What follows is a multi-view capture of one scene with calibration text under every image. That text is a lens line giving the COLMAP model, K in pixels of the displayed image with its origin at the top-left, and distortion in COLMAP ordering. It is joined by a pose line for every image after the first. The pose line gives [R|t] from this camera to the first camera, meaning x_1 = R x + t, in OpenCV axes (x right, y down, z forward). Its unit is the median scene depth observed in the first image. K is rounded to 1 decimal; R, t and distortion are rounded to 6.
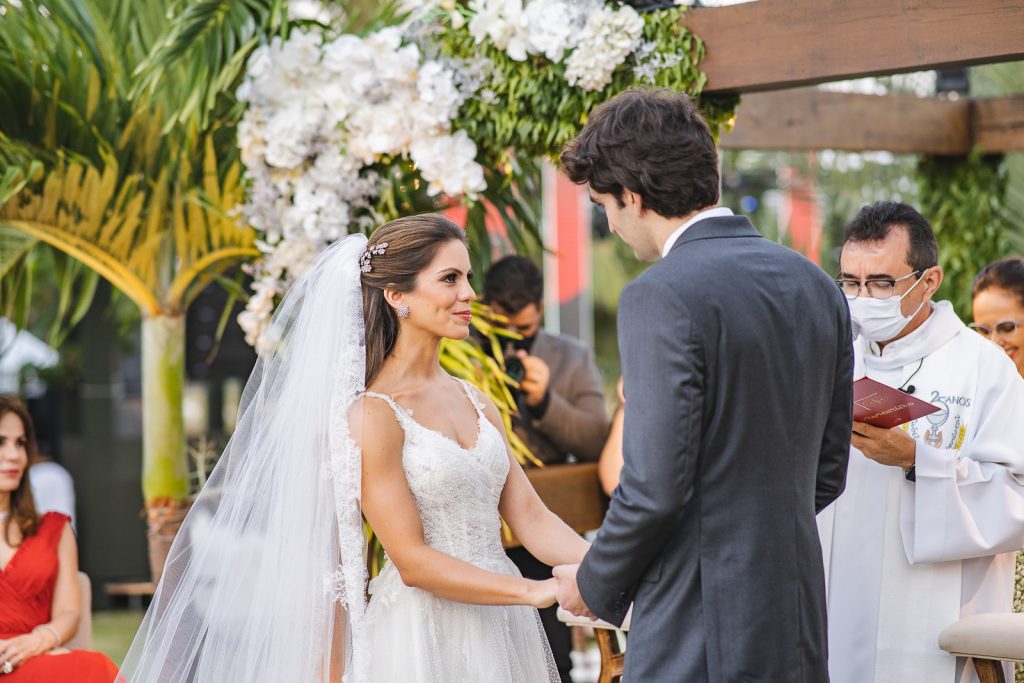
lens RADIAL K [[2332.7, 0, 511.6], [0, 2332.7, 343.2], [0, 0, 1]] dist [0.366324, 0.000000]
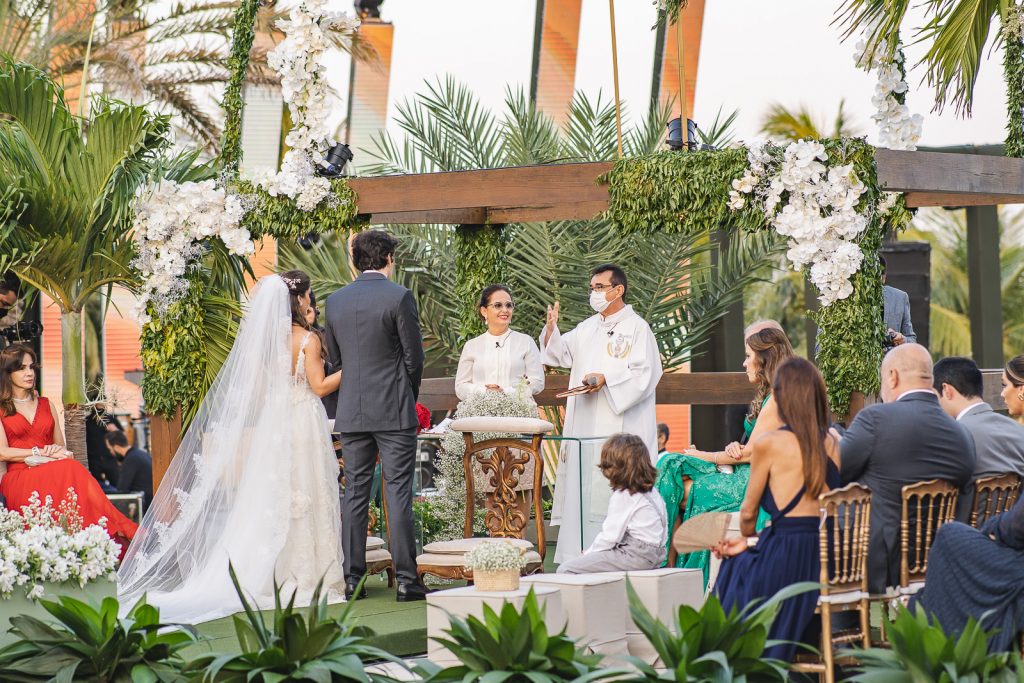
lens RADIAL K [[2332.7, 0, 511.4], [0, 2332.7, 341.5], [0, 0, 1]] dist [0.366324, 0.000000]
pose [[0.983328, 0.000171, 0.181838, -0.175000], [0.001136, 0.999974, -0.007085, 0.033352], [-0.181835, 0.007174, 0.983303, -1.208963]]
